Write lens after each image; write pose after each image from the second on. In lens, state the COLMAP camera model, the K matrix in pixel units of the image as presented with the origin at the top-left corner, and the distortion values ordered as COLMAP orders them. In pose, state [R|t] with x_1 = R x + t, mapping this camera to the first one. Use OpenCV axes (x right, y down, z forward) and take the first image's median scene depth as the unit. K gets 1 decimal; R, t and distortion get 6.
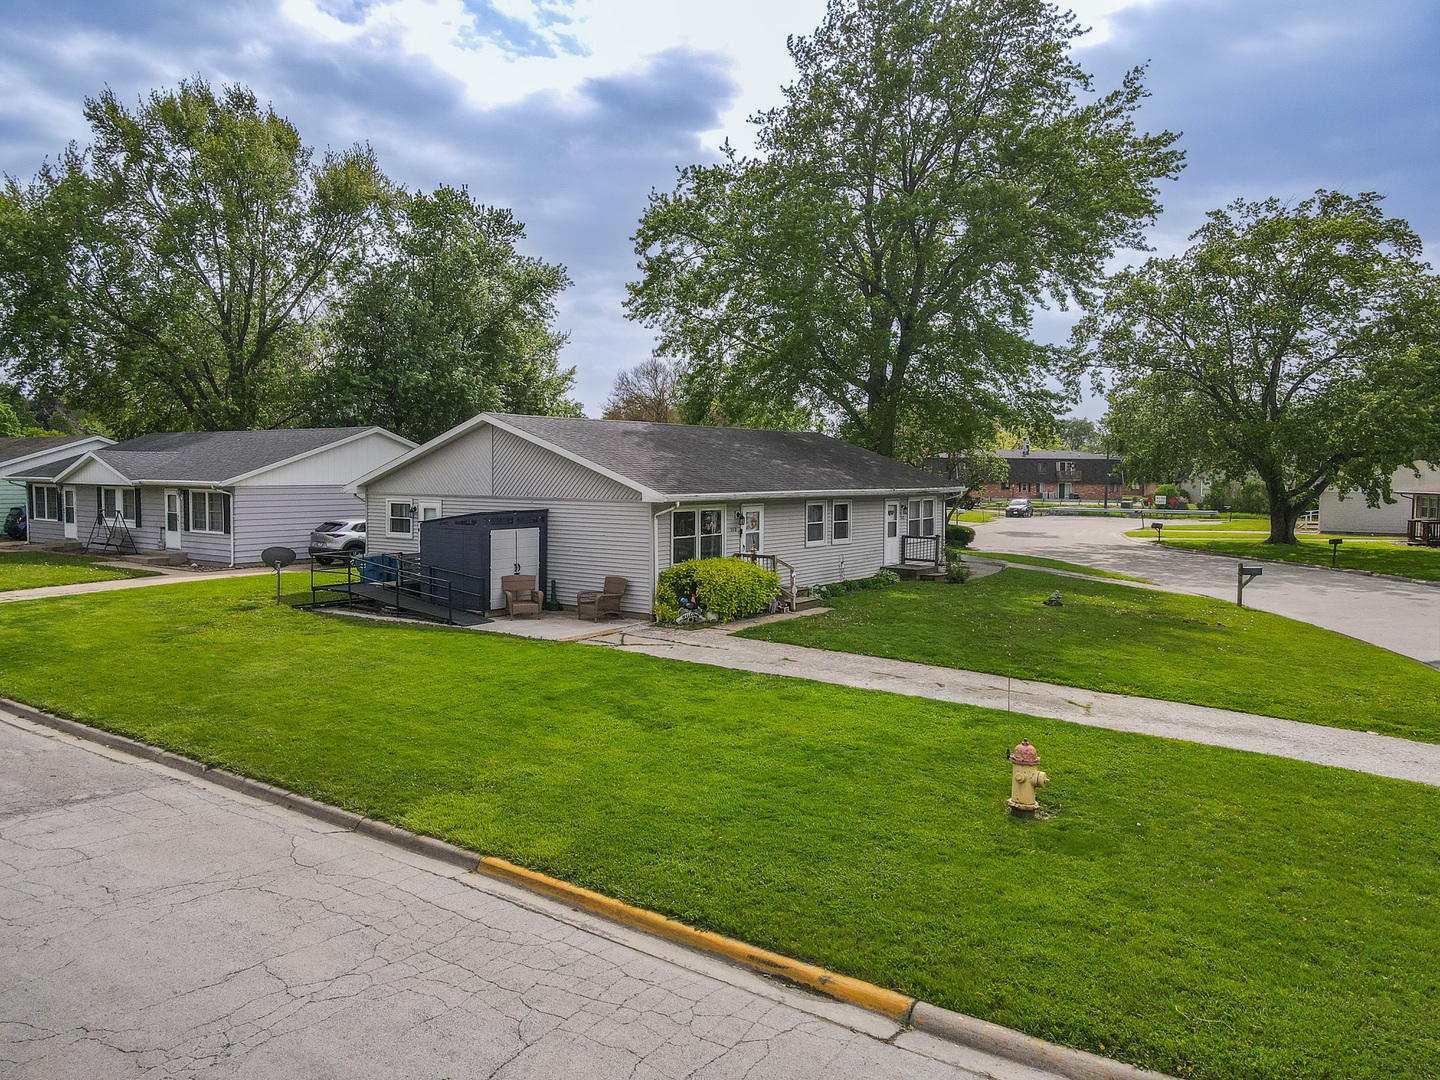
lens RADIAL K [[1046.0, 0, 709.1], [0, 1046.0, 541.4], [0, 0, 1]] dist [0.001473, 0.019957]
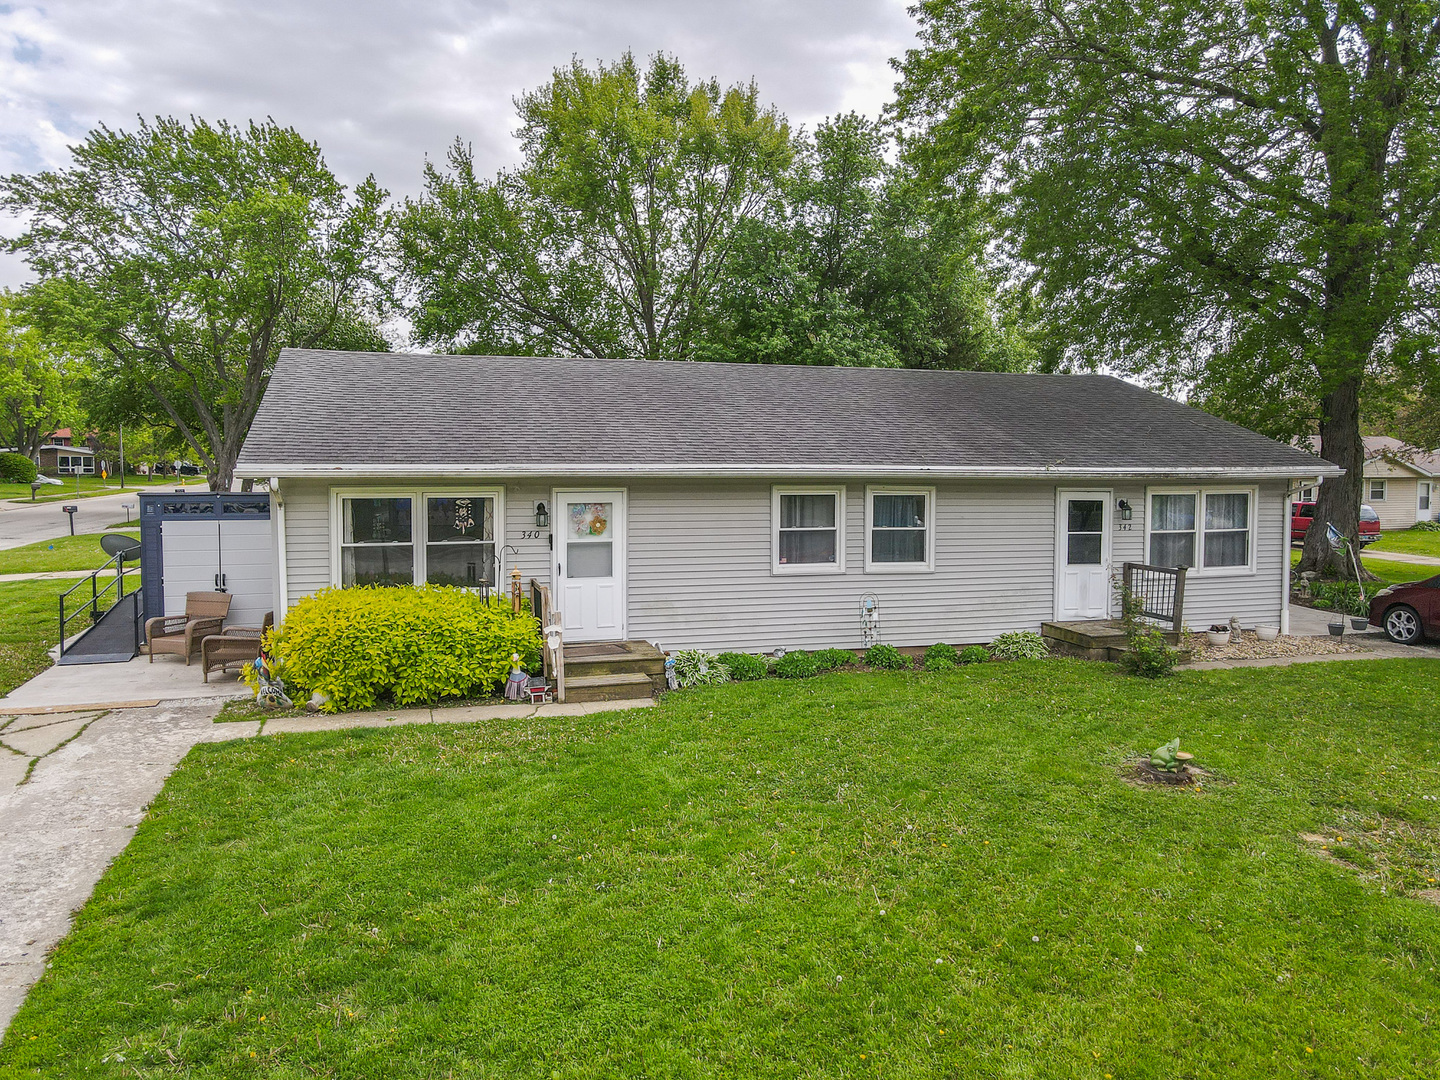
lens RADIAL K [[1046.0, 0, 711.8], [0, 1046.0, 537.6], [0, 0, 1]] dist [0.001473, 0.019957]
pose [[0.797645, 0.036985, -0.601992, 0.426617], [-0.038649, 0.999201, 0.010178, -0.018814], [0.601888, 0.015148, 0.798437, 0.633672]]
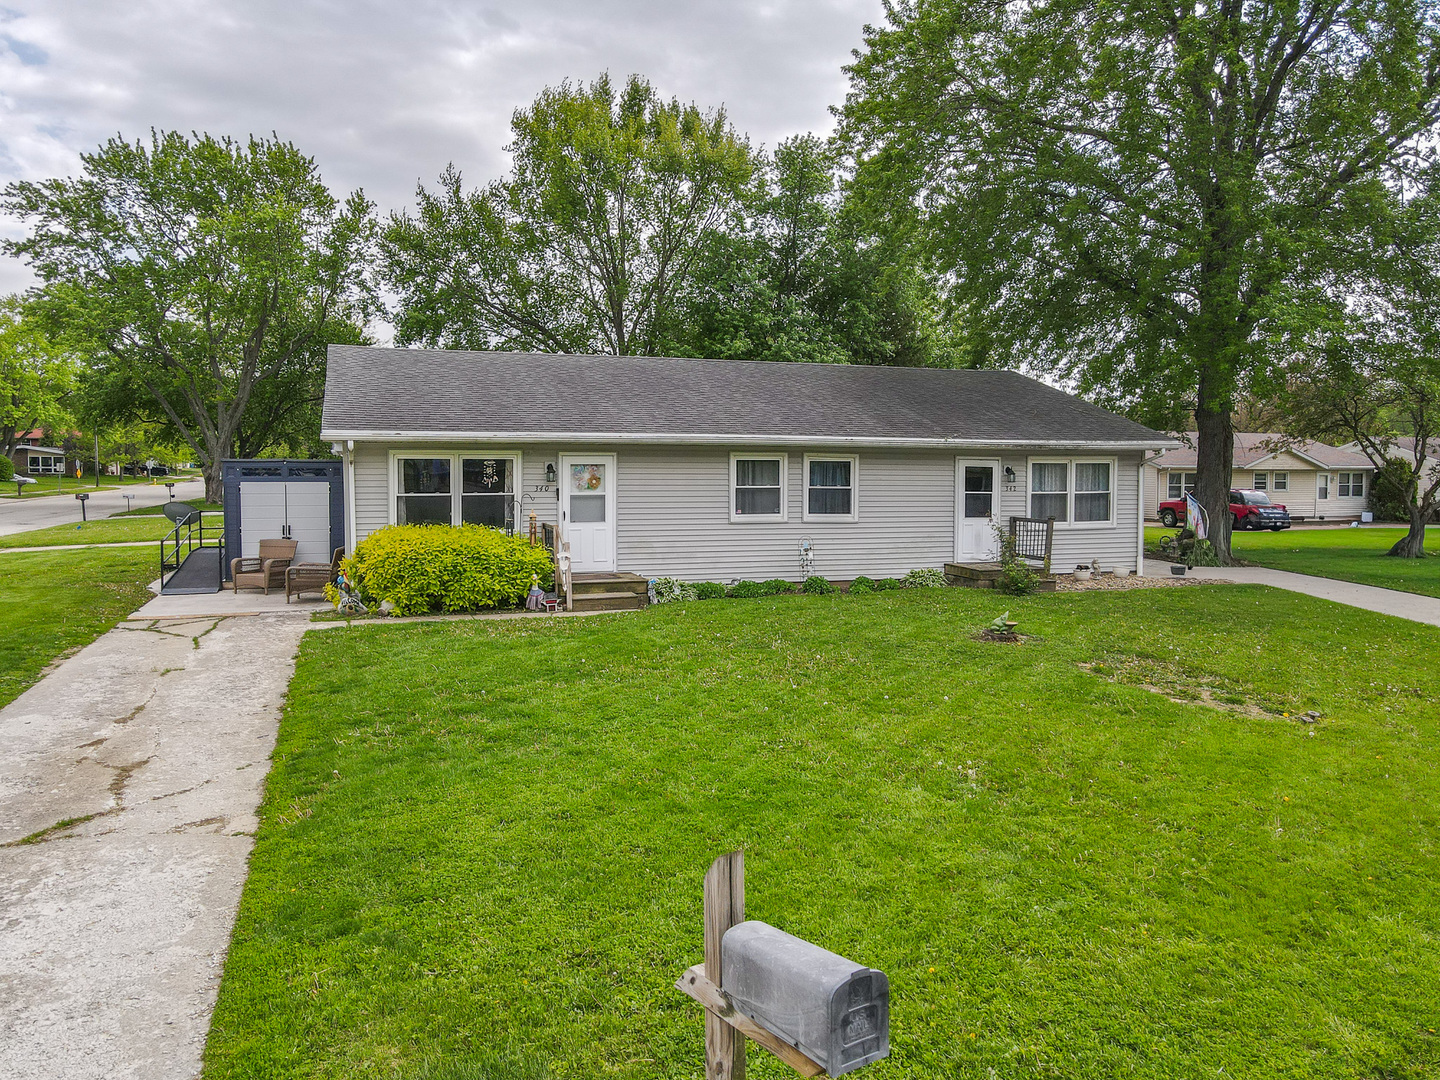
lens RADIAL K [[1046.0, 0, 713.9], [0, 1046.0, 547.8], [0, 0, 1]] dist [0.001473, 0.019957]
pose [[0.818506, 0.037847, -0.573251, 0.519929], [-0.036653, 0.999235, 0.013636, 0.014766], [0.573328, 0.009850, 0.819267, 0.504937]]
